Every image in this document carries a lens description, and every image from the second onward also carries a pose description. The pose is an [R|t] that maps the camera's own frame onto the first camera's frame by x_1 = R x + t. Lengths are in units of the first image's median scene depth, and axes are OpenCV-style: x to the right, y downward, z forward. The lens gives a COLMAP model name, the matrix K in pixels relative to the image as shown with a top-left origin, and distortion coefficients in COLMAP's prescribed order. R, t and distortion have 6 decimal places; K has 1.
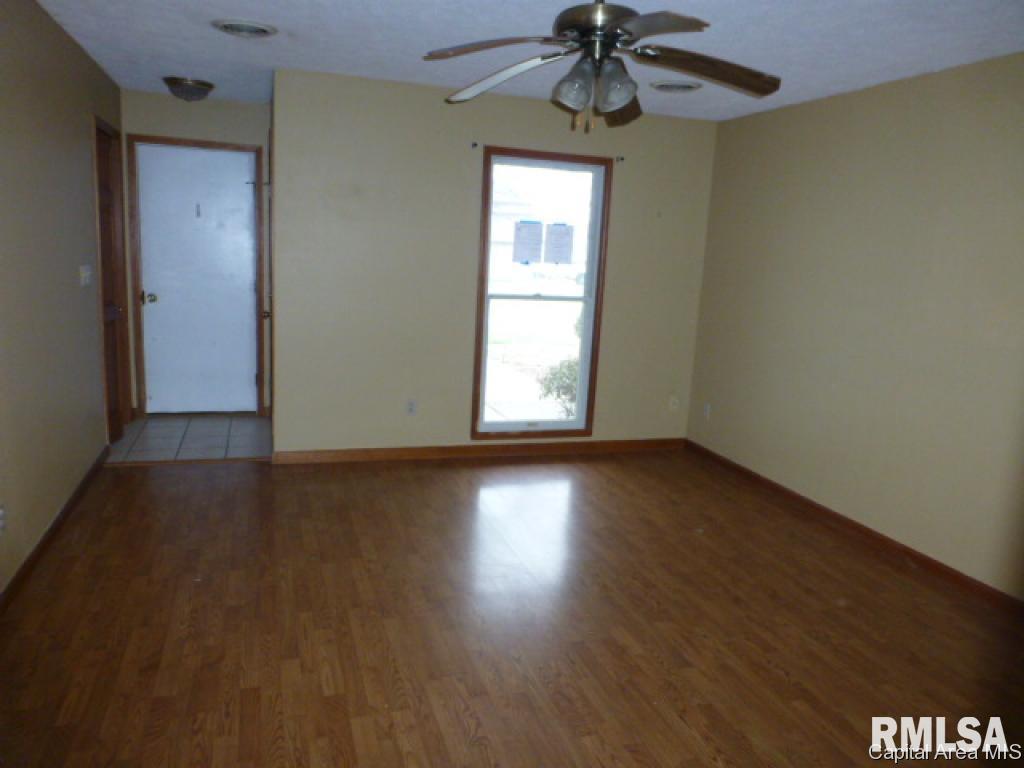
lens RADIAL K [[753.0, 0, 512.0], [0, 753.0, 384.0], [0, 0, 1]] dist [-0.000458, -0.004539]
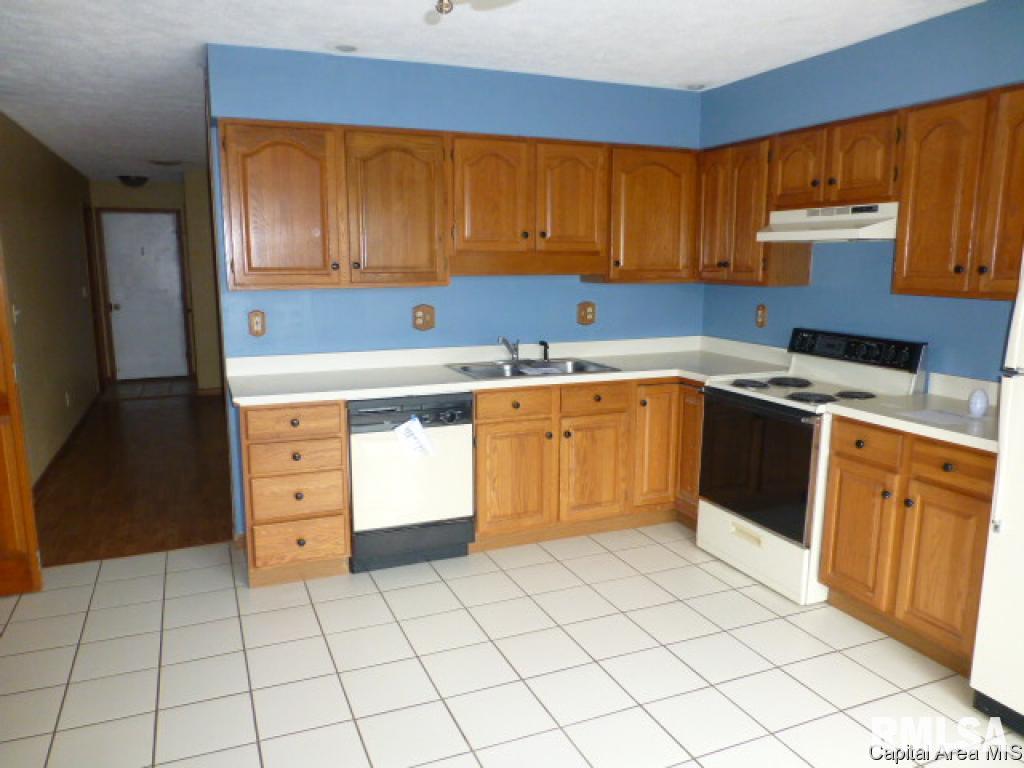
lens RADIAL K [[753.0, 0, 512.0], [0, 753.0, 384.0], [0, 0, 1]] dist [-0.000458, -0.004539]
pose [[0.994707, -0.073401, 0.071908, 0.446231], [0.074495, 0.997141, -0.012654, 0.252660], [-0.070774, 0.017944, 0.997331, -1.256898]]
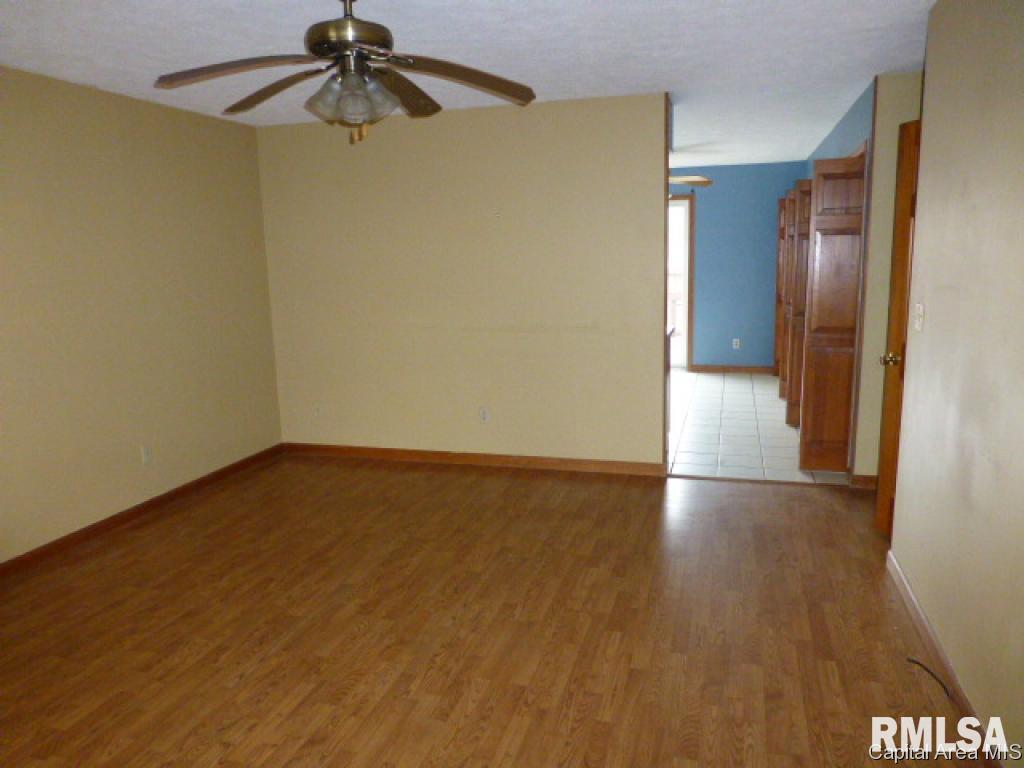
lens RADIAL K [[753.0, 0, 512.0], [0, 753.0, 384.0], [0, 0, 1]] dist [-0.000458, -0.004539]
pose [[-0.822582, -0.132857, 0.552908, -0.577540], [0.079236, 0.936059, 0.342805, -0.310980], [-0.563099, 0.325795, -0.759458, 1.513163]]
